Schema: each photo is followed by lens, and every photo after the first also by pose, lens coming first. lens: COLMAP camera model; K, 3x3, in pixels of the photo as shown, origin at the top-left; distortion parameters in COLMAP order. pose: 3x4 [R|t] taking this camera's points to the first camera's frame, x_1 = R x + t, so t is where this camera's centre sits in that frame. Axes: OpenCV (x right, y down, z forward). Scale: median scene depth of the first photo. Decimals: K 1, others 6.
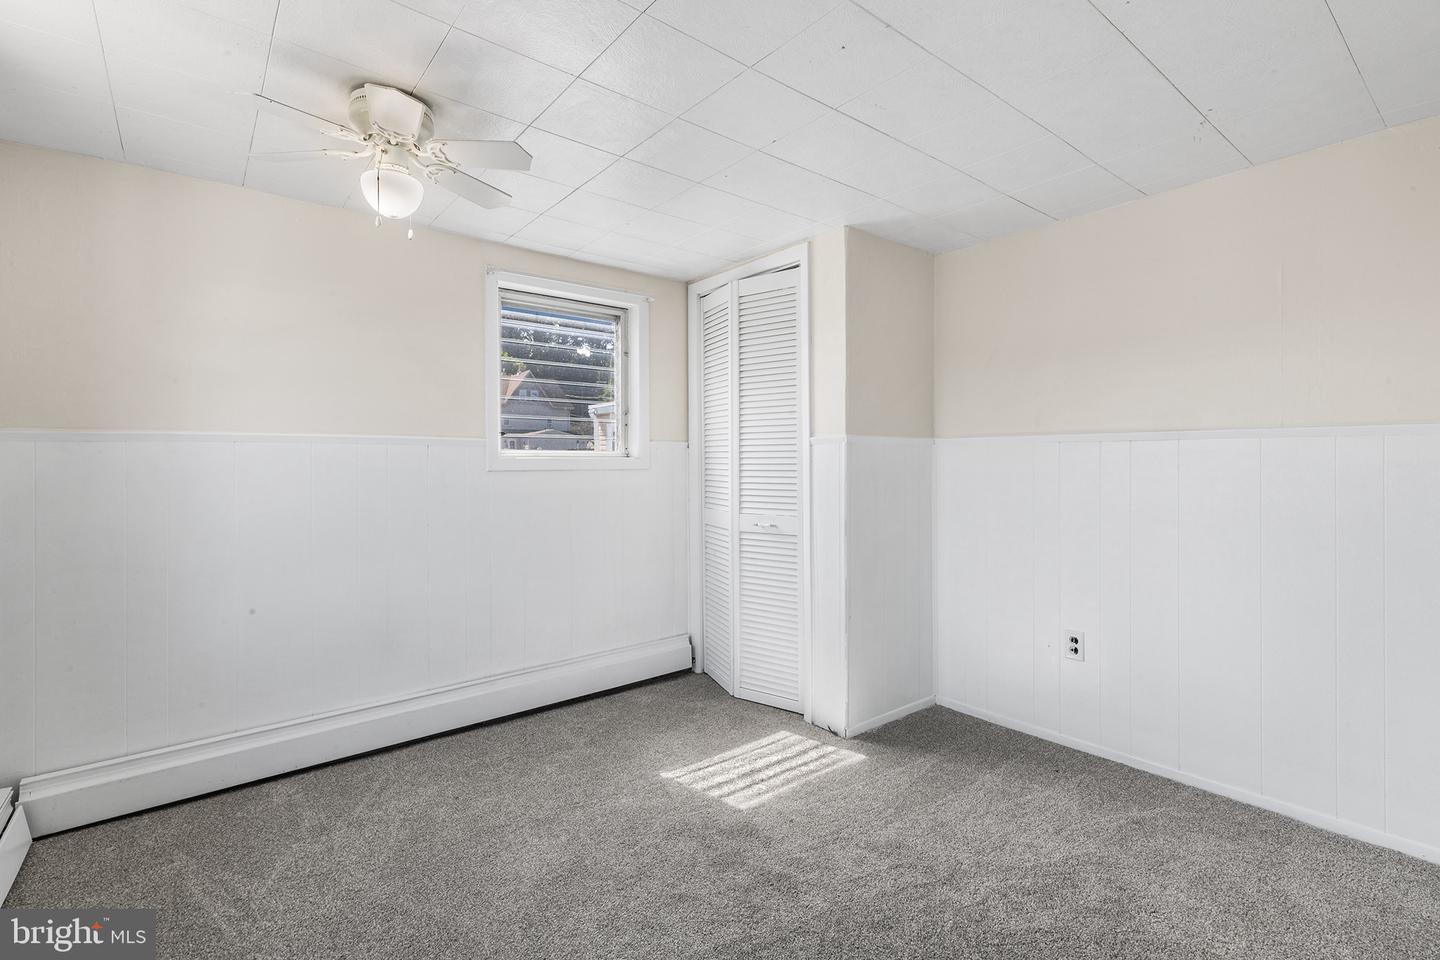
lens RADIAL K [[655.3, 0, 715.0], [0, 655.3, 468.9], [0, 0, 1]] dist [0.000733, 0.000152]
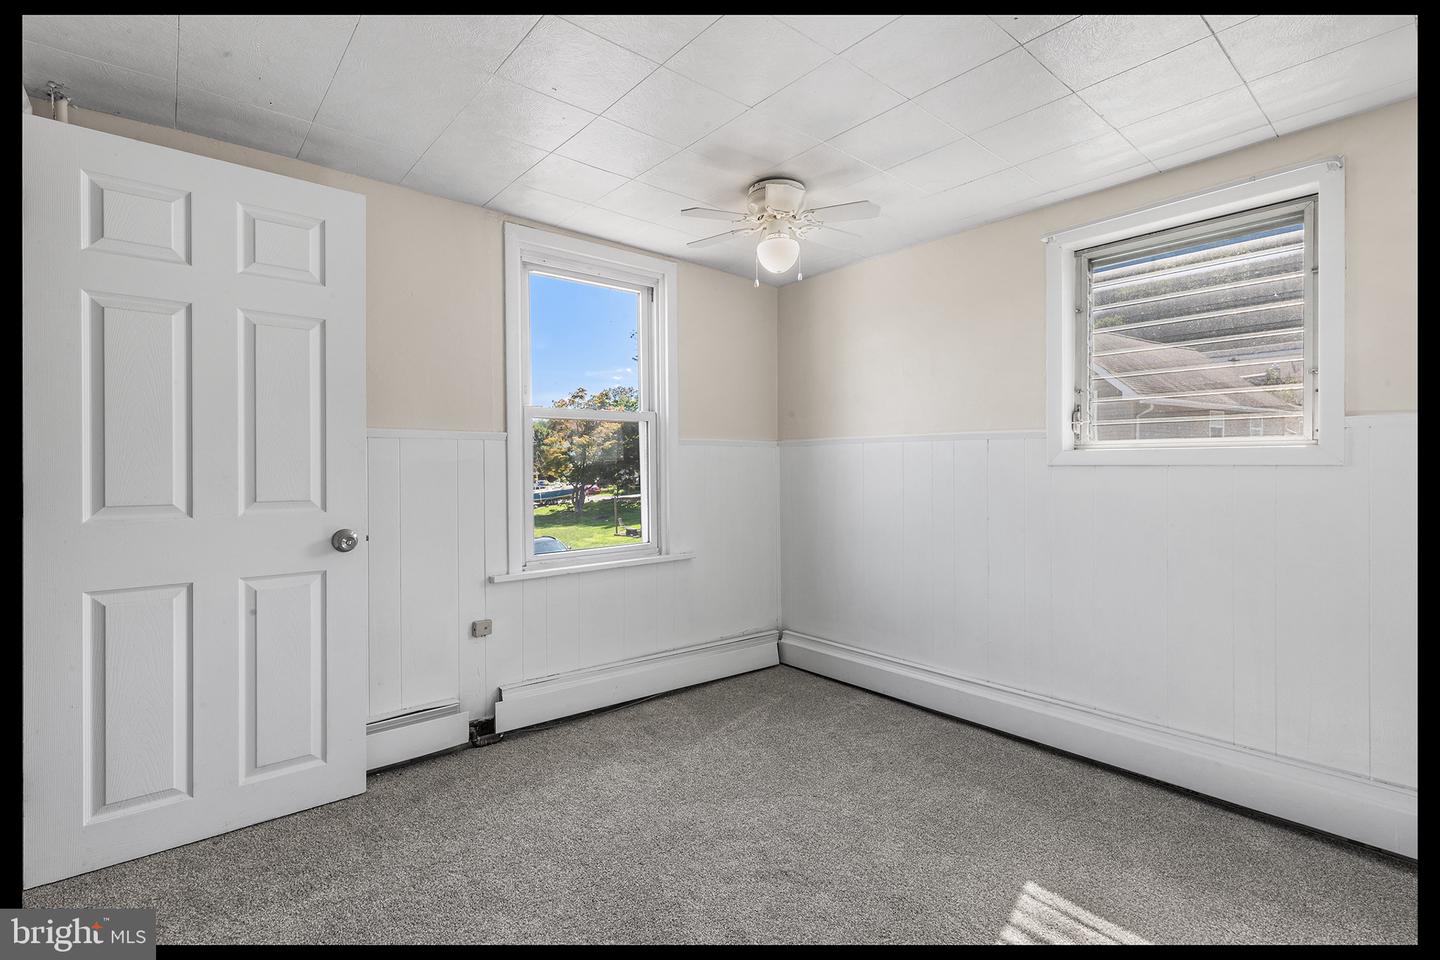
lens RADIAL K [[655.3, 0, 719.7], [0, 655.3, 473.6], [0, 0, 1]] dist [0.000733, 0.000152]
pose [[0.021543, 0.020507, -0.999558, 0.546261], [-0.008504, 0.999757, 0.020328, 0.000074], [0.999732, 0.008062, 0.021713, 0.550523]]
